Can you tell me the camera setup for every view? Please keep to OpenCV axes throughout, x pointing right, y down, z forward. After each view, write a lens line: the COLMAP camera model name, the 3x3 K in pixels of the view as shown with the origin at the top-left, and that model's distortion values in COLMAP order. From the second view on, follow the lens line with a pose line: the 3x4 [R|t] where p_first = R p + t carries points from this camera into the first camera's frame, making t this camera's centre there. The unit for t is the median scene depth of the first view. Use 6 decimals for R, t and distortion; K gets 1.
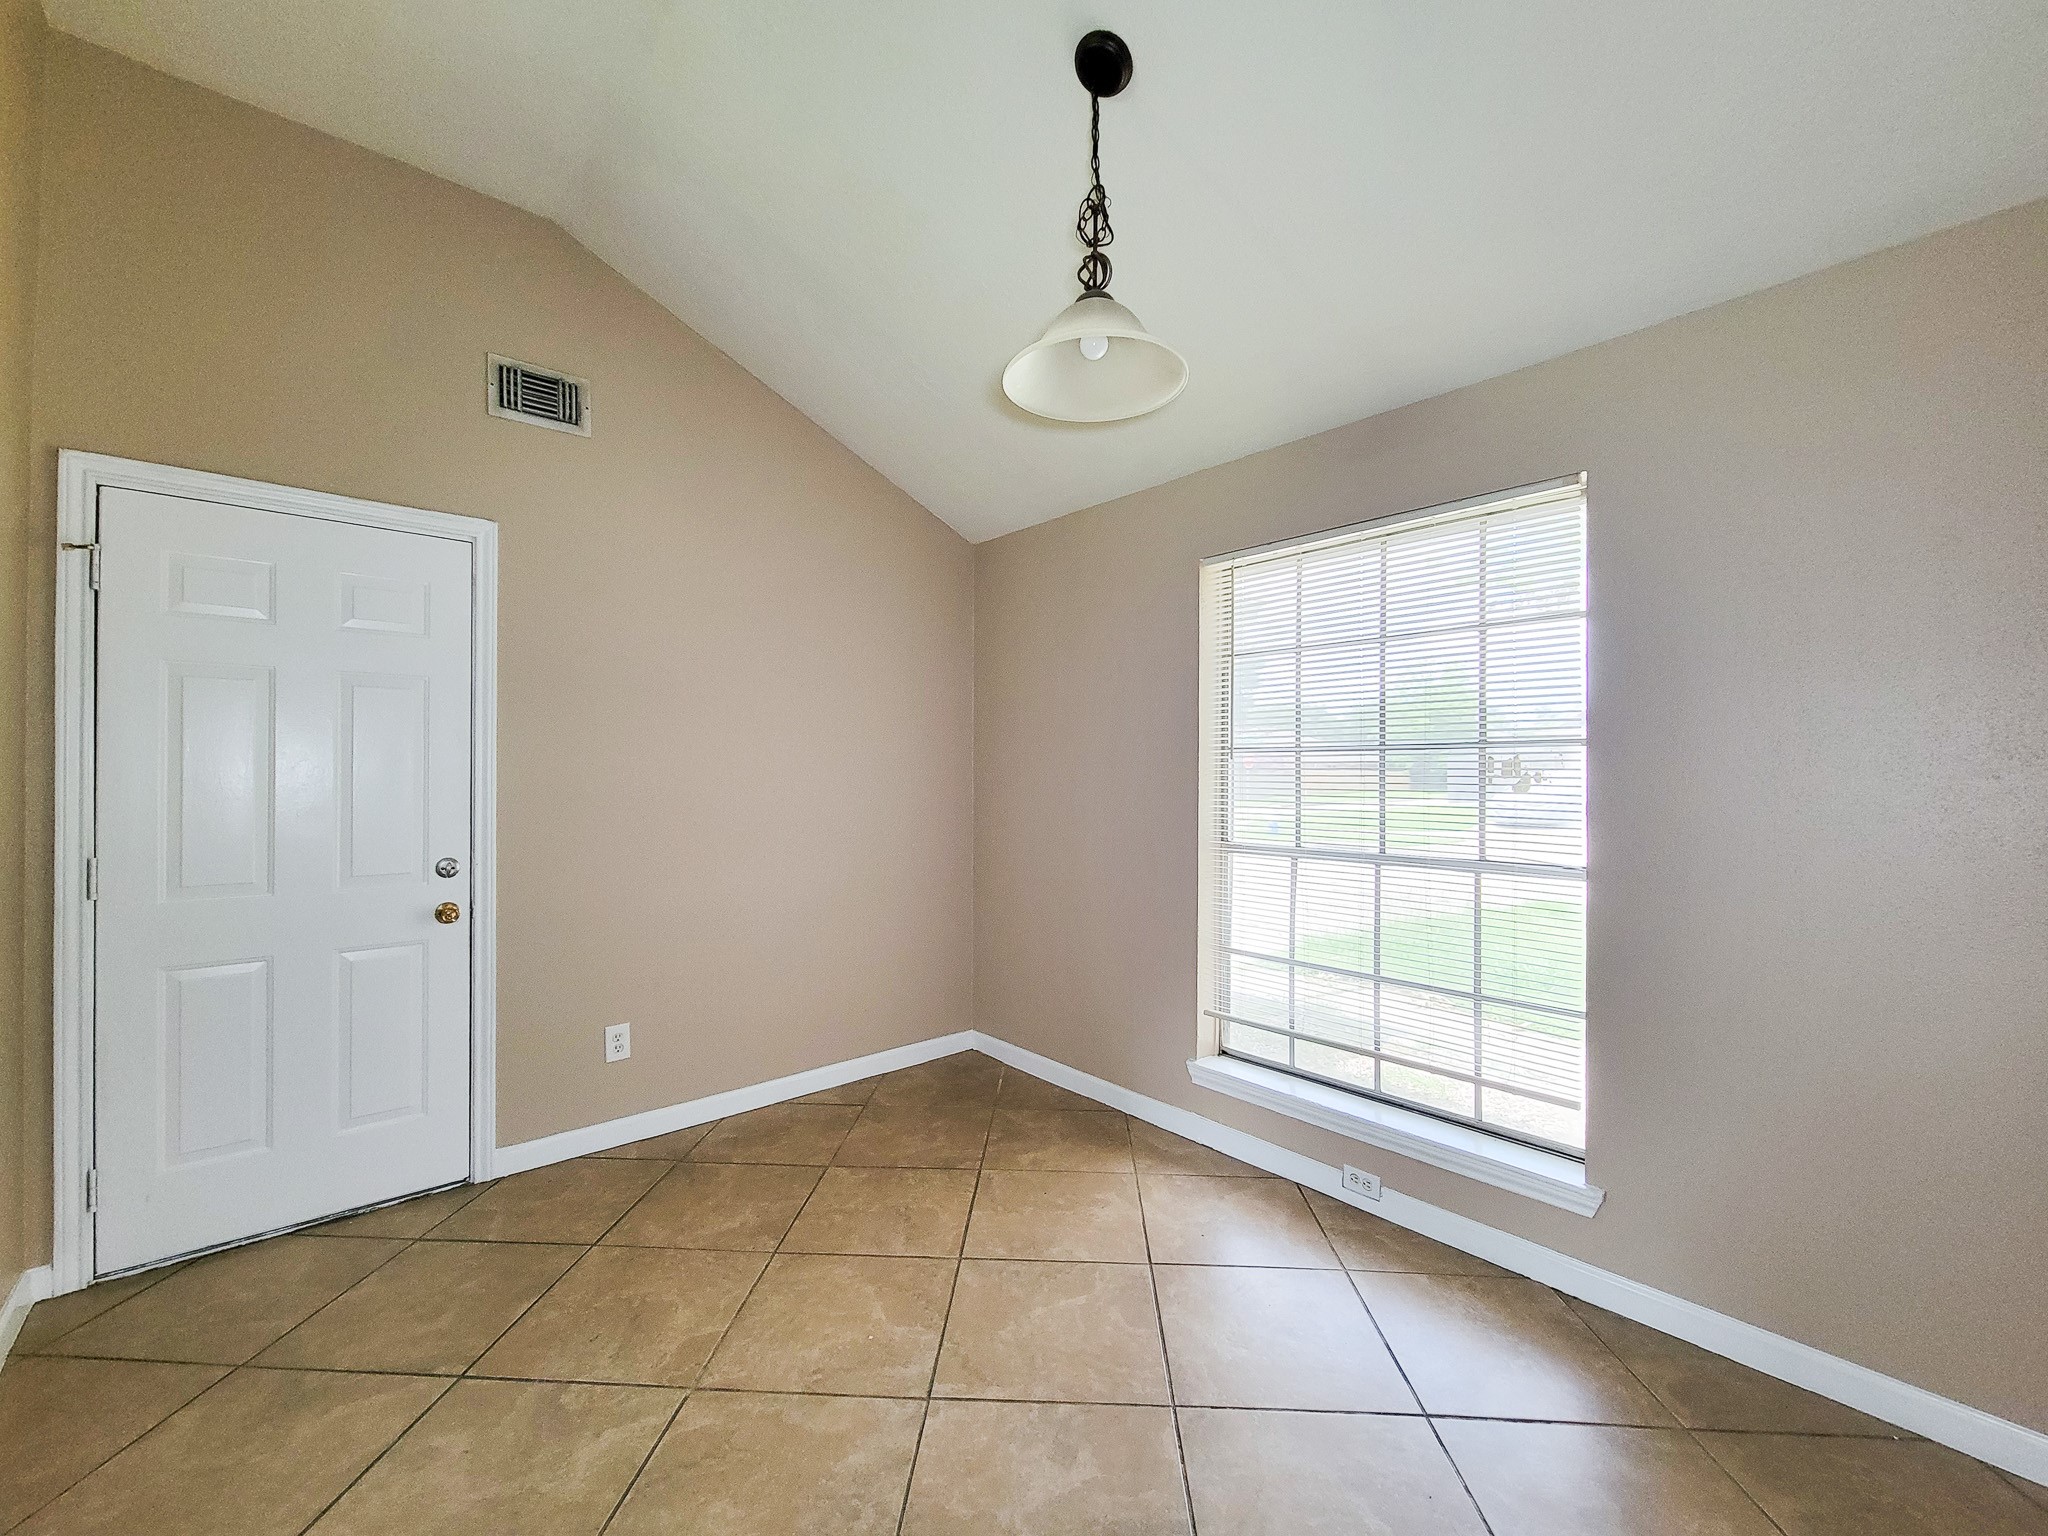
lens RADIAL K [[857.3, 0, 1024.0], [0, 857.3, 768.0], [0, 0, 1]] dist [0.000981, -0.000196]
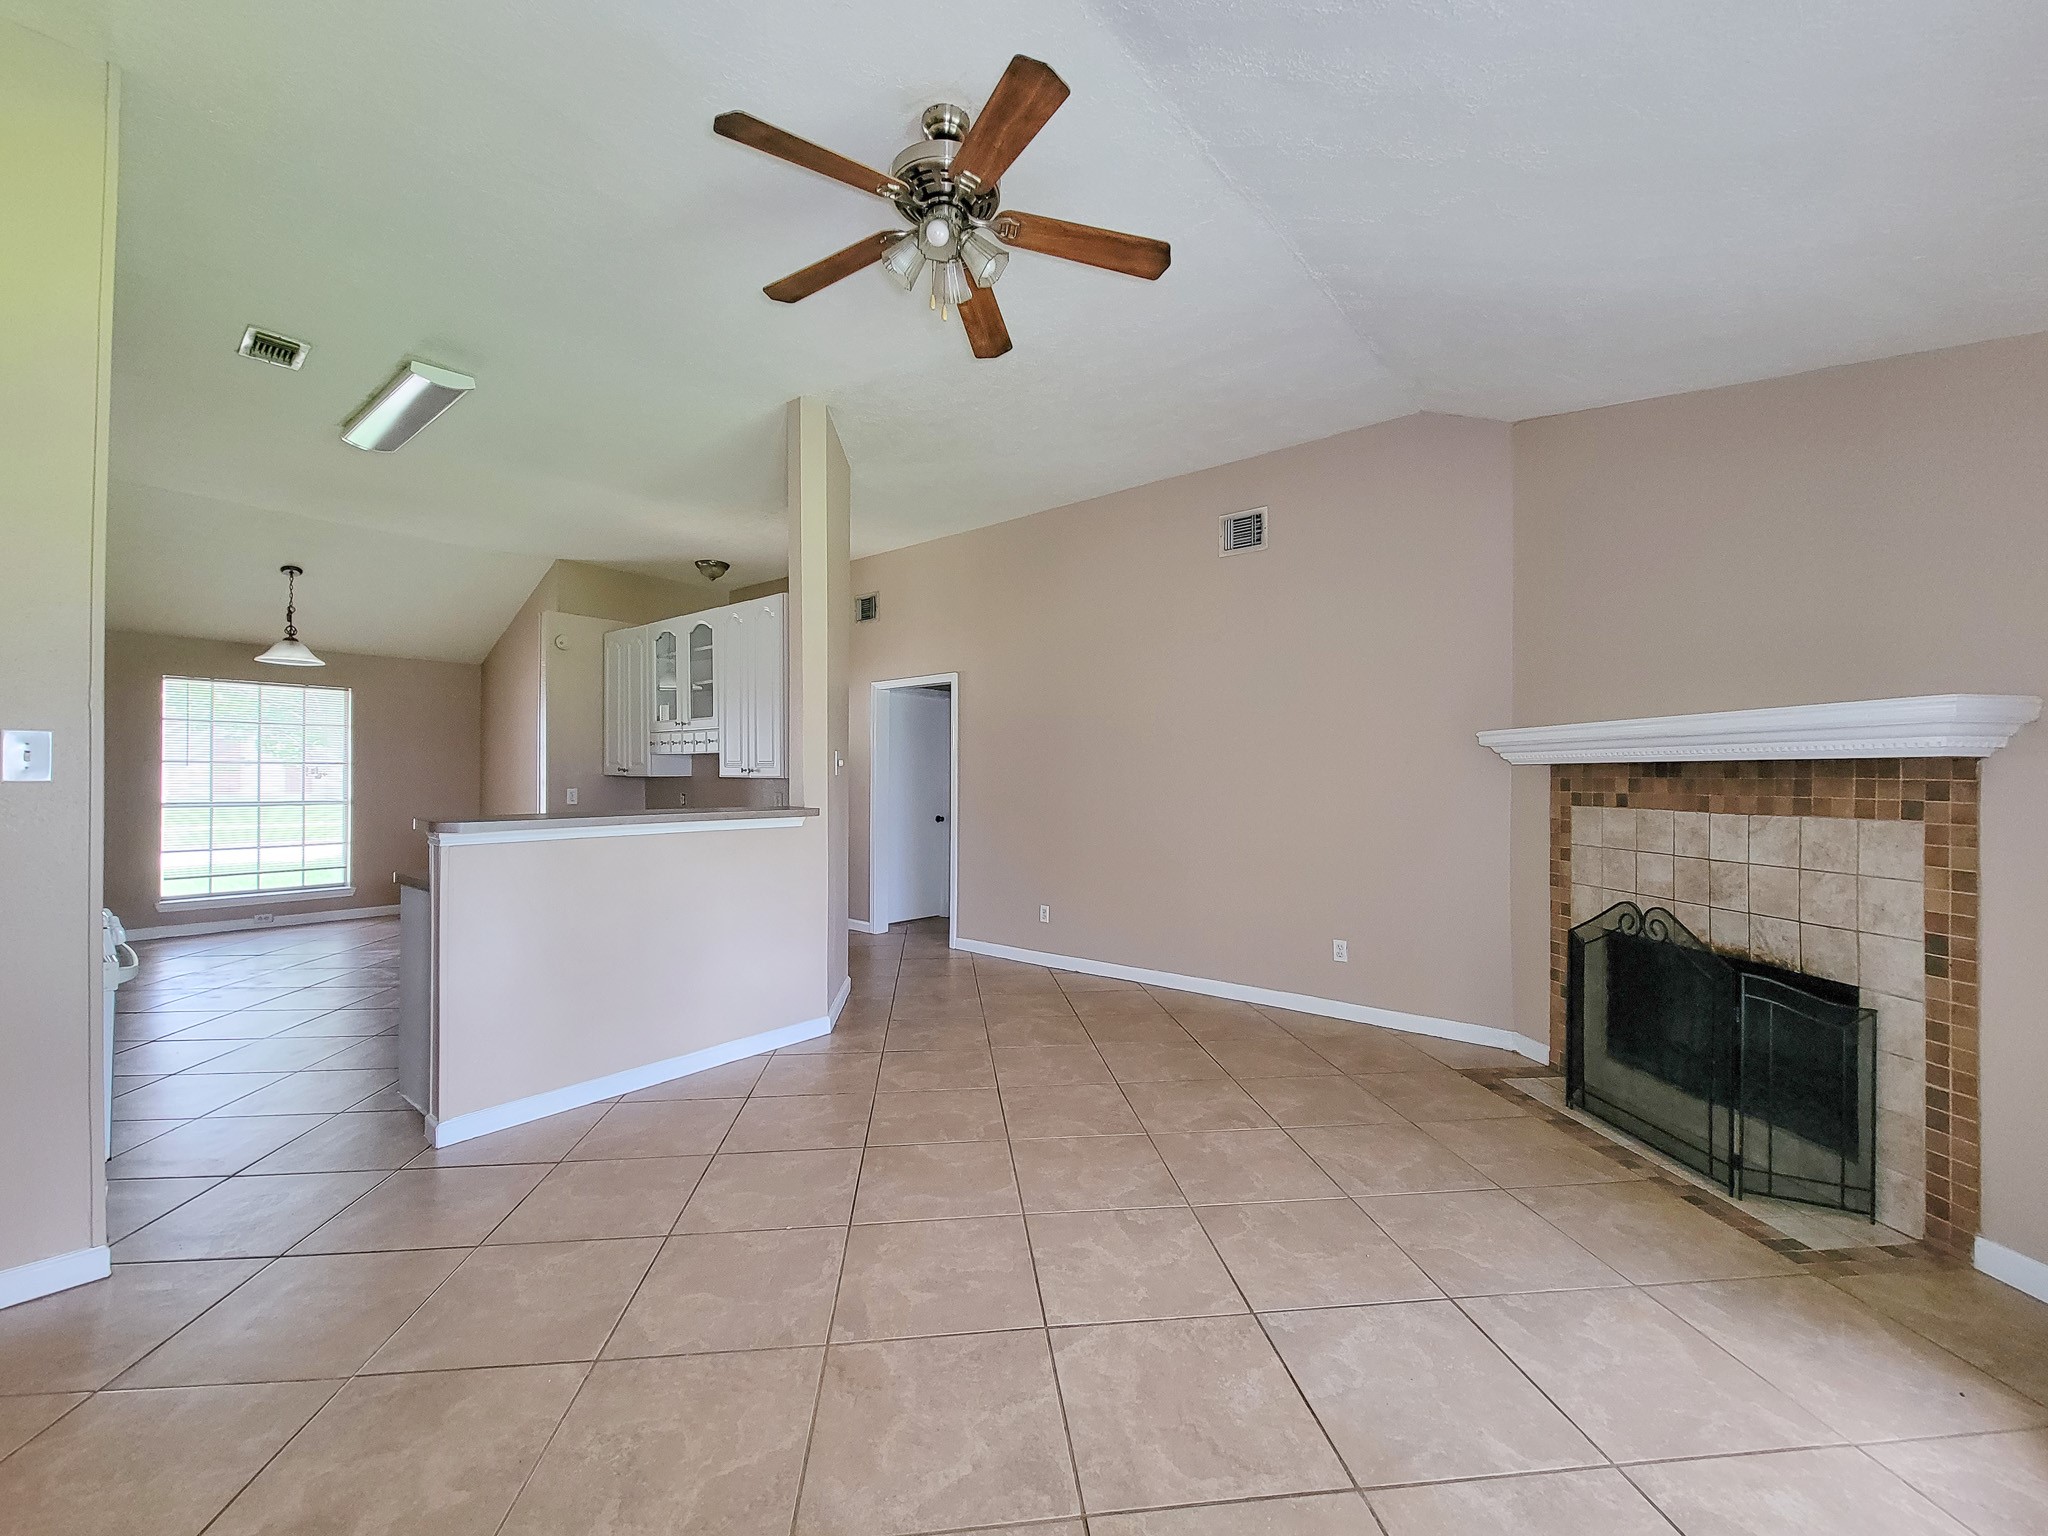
lens RADIAL K [[842.2, 0, 1054.4], [0, 842.2, 774.3], [0, 0, 1]] dist [-0.009142, -0.000201]
pose [[-0.180837, -0.002906, 0.983509, -2.896135], [-0.011947, 0.999928, 0.000757, -0.022947], [-0.983440, -0.011613, -0.180859, -1.086194]]
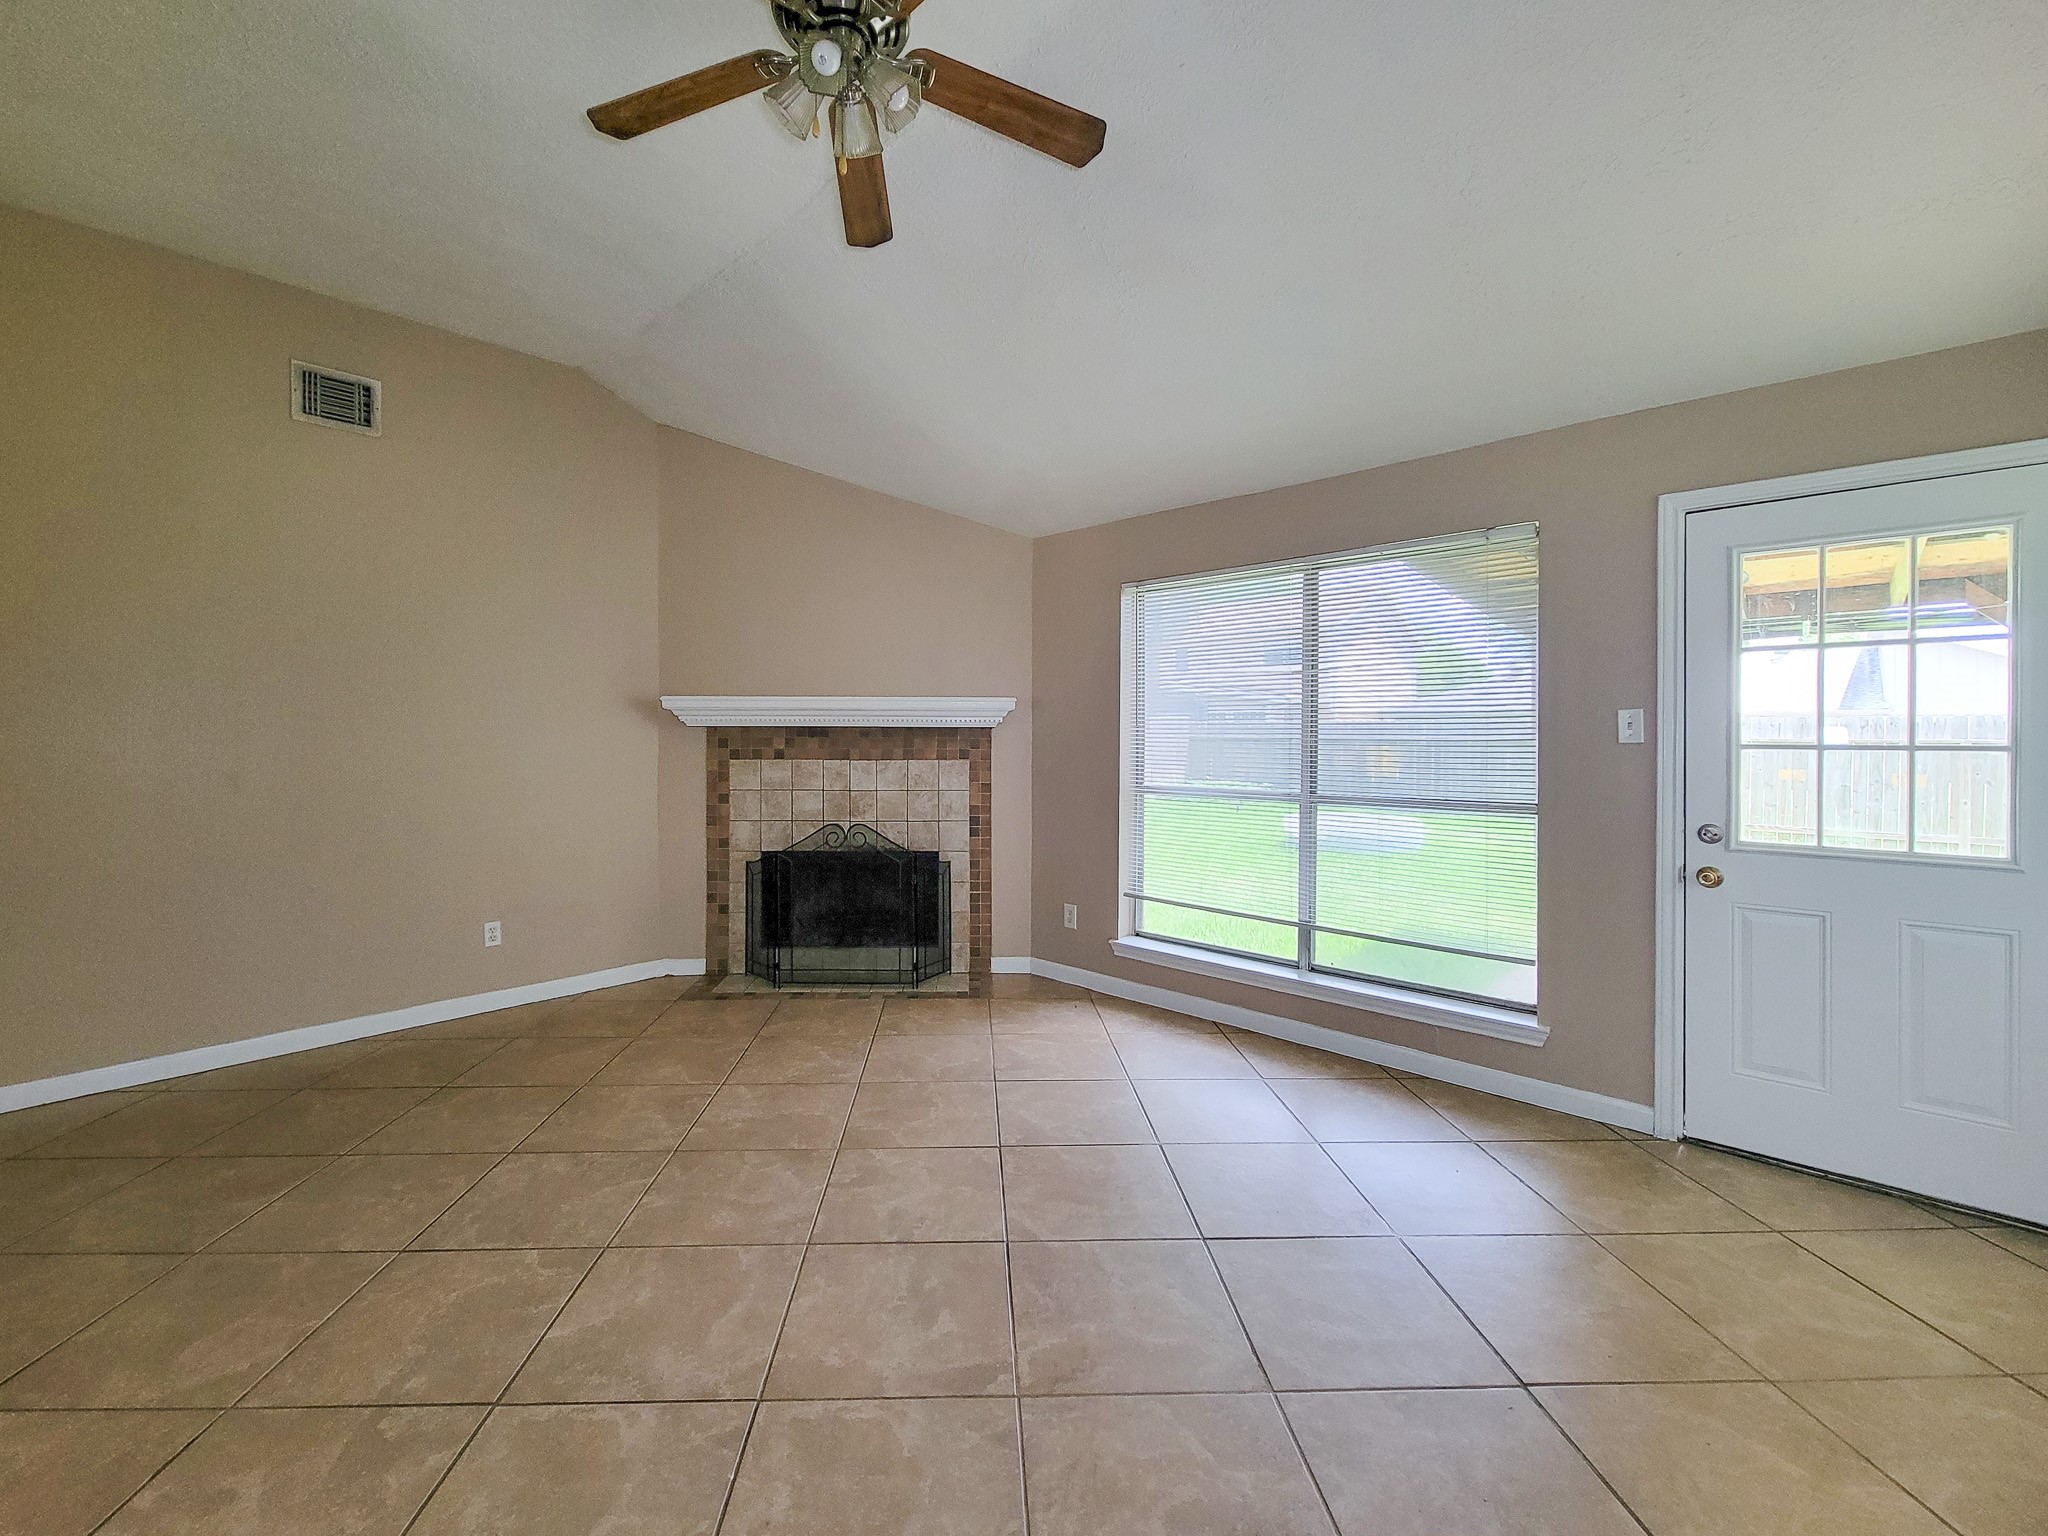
lens RADIAL K [[831.5, 0, 984.8], [0, 831.5, 745.9], [0, 0, 1]] dist [-0.000753, -0.000288]
pose [[-0.996409, -0.006473, -0.084428, -2.018619], [-0.006550, 0.999978, 0.000636, -0.012362], [0.084422, 0.001187, -0.996429, -0.372935]]
